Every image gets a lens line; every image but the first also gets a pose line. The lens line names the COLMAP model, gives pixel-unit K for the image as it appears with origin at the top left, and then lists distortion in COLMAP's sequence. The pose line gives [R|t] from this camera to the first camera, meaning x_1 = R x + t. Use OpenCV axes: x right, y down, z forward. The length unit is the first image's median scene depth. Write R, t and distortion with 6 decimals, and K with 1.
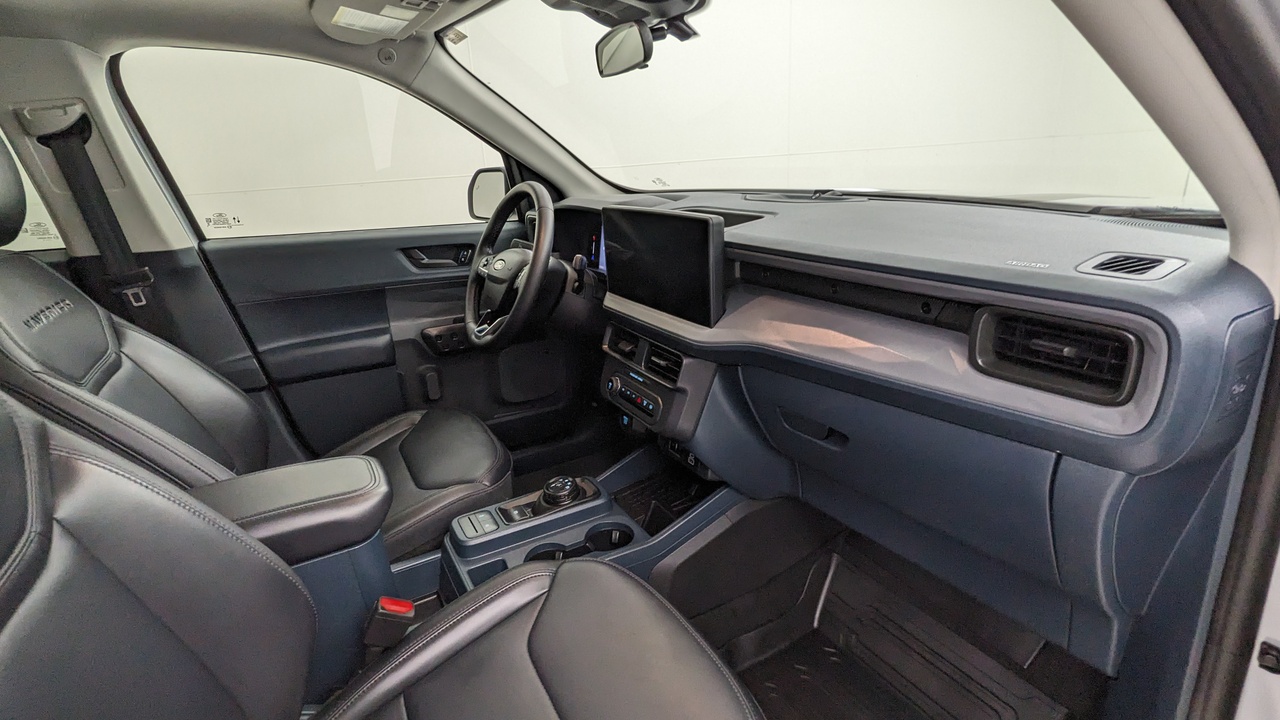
lens RADIAL K [[616.2, 0, 638.2], [0, 616.2, 357.5], [0, 0, 1]] dist [0.000765, 0.000422]
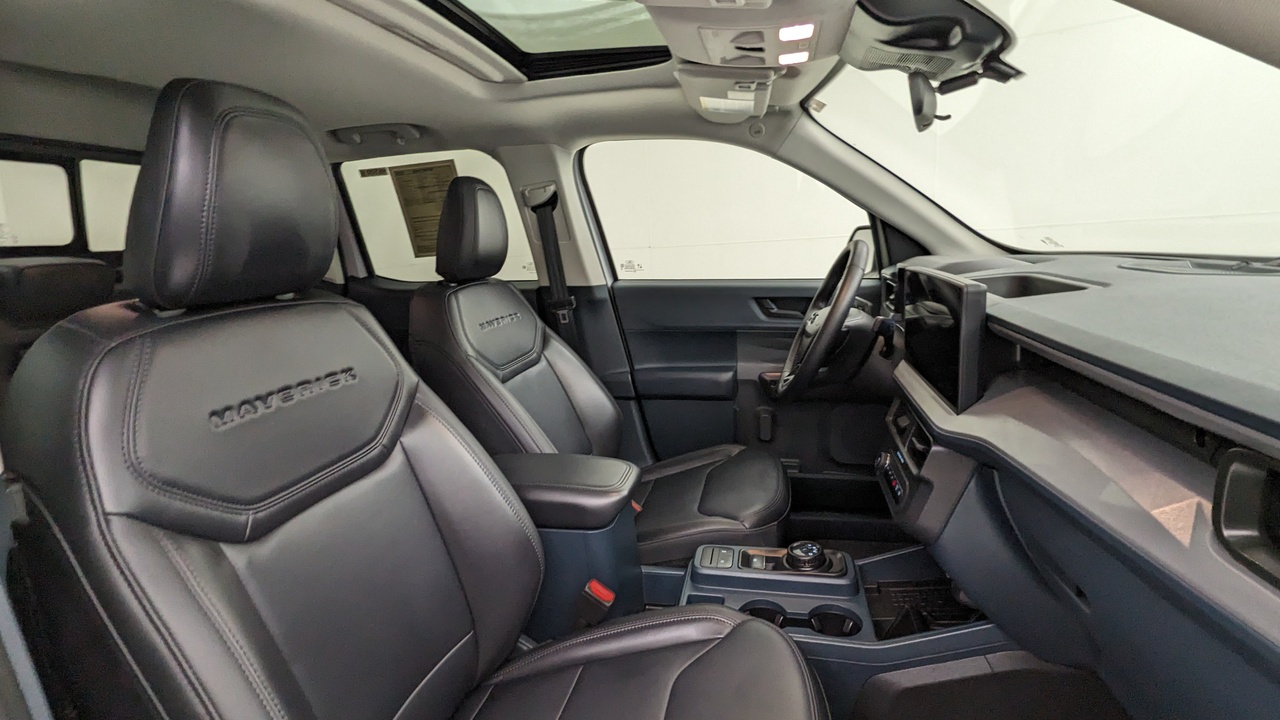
lens RADIAL K [[614.6, 0, 645.9], [0, 614.6, 356.6], [0, 0, 1]] dist [-0.000014, -0.000235]
pose [[0.750586, 0.135531, -0.646723, 0.242553], [-0.190718, 0.981520, -0.015654, -0.023086], [0.632650, 0.135092, 0.762564, 0.064603]]
